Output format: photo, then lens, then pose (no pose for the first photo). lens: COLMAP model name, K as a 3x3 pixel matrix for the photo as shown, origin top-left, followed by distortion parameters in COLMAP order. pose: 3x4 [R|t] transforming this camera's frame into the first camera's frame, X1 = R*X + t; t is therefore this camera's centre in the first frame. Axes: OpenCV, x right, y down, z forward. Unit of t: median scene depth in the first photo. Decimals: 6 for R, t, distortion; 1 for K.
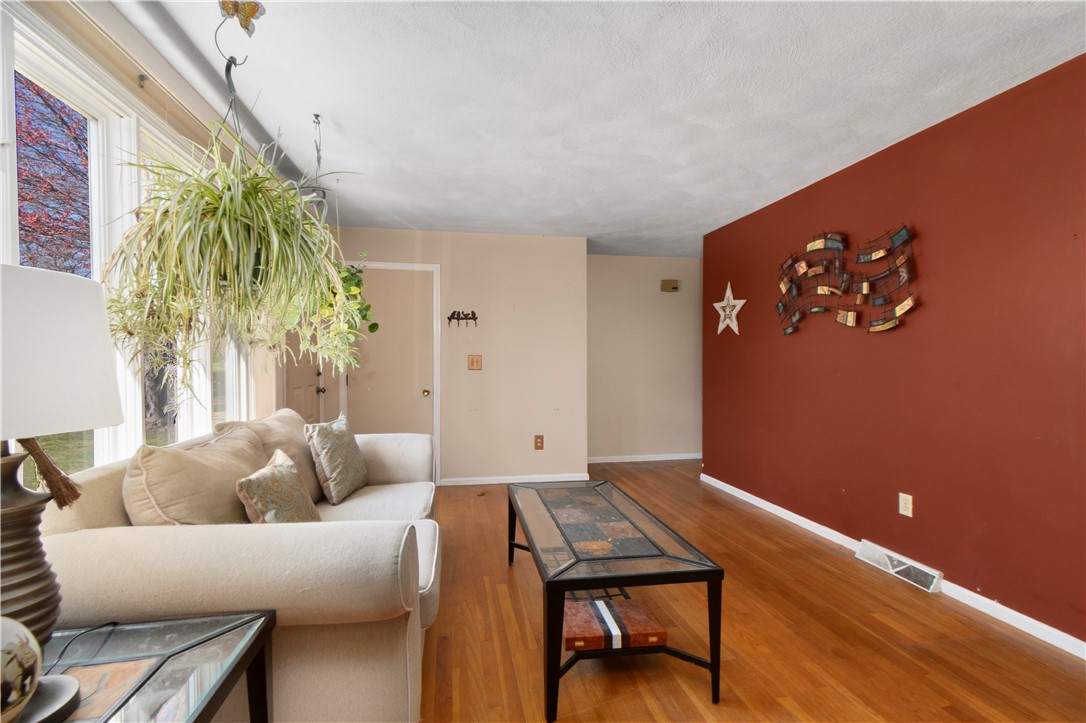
lens RADIAL K [[477.9, 0, 535.2], [0, 477.9, 368.7], [0, 0, 1]] dist [-0.007587, 0.001702]
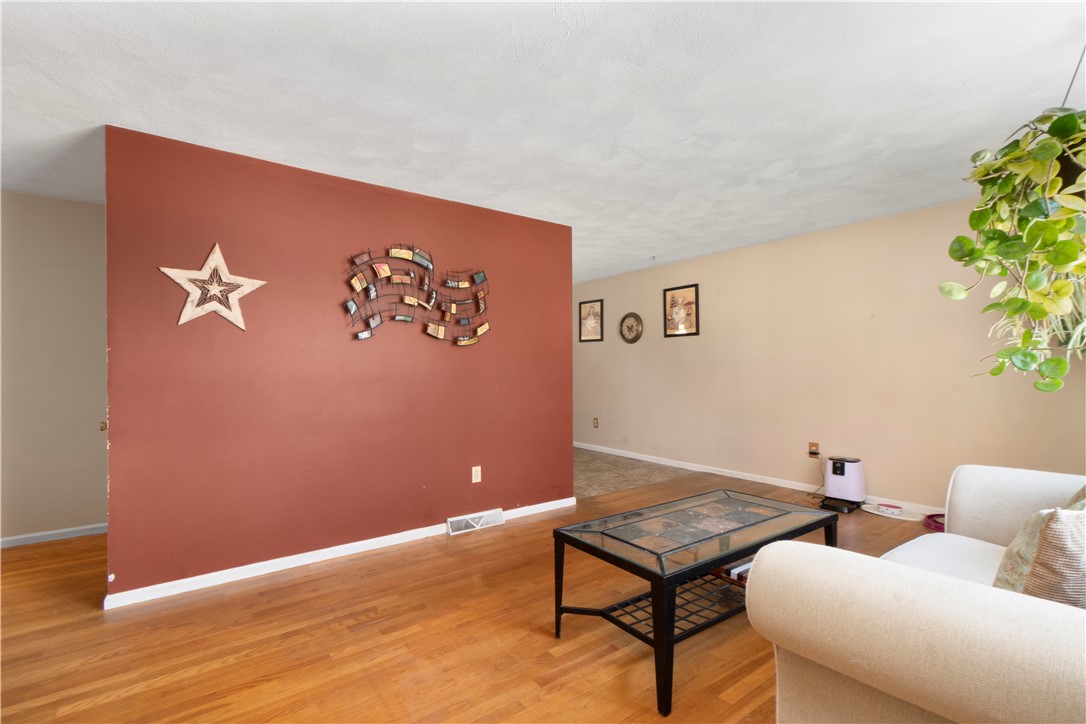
lens RADIAL K [[477.9, 0, 537.5], [0, 477.9, 365.3], [0, 0, 1]] dist [-0.007587, 0.001702]
pose [[-0.430881, 0.008865, 0.902365, -0.512132], [0.023433, 0.999724, 0.001367, -0.022111], [-0.902104, 0.021734, -0.430970, 1.378573]]
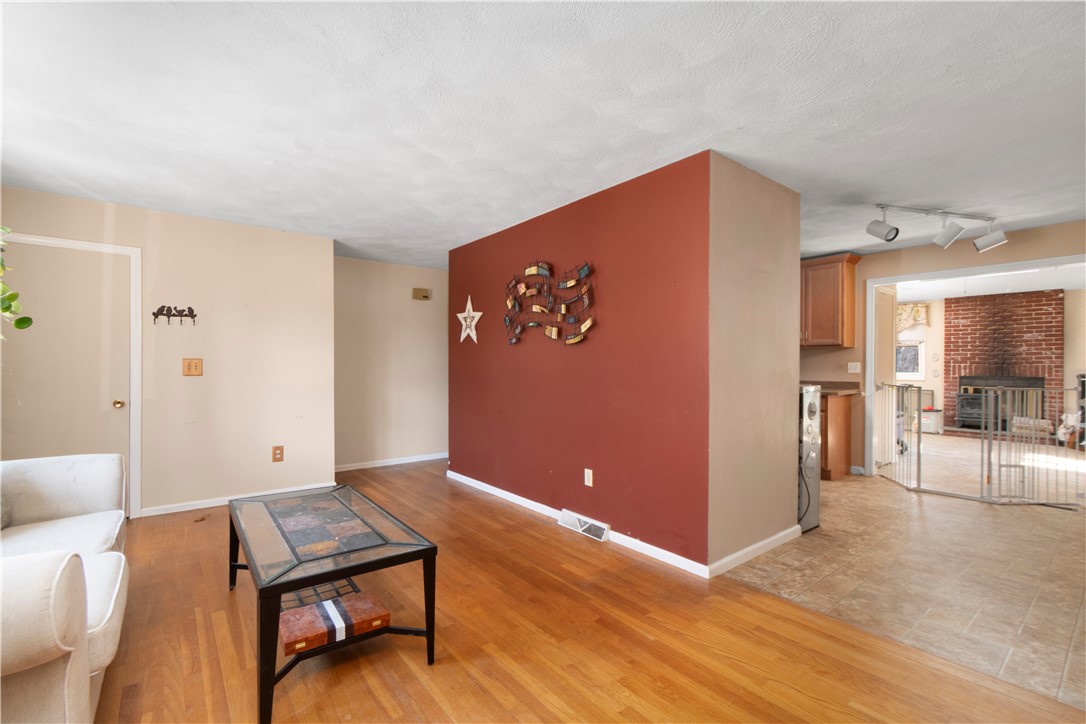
lens RADIAL K [[477.9, 0, 539.9], [0, 477.9, 368.8], [0, 0, 1]] dist [-0.007587, 0.001702]
pose [[0.883895, 0.002262, 0.467681, 0.047662], [0.003195, 0.999936, -0.010875, 0.003012], [-0.467675, 0.011107, 0.883830, -0.092293]]
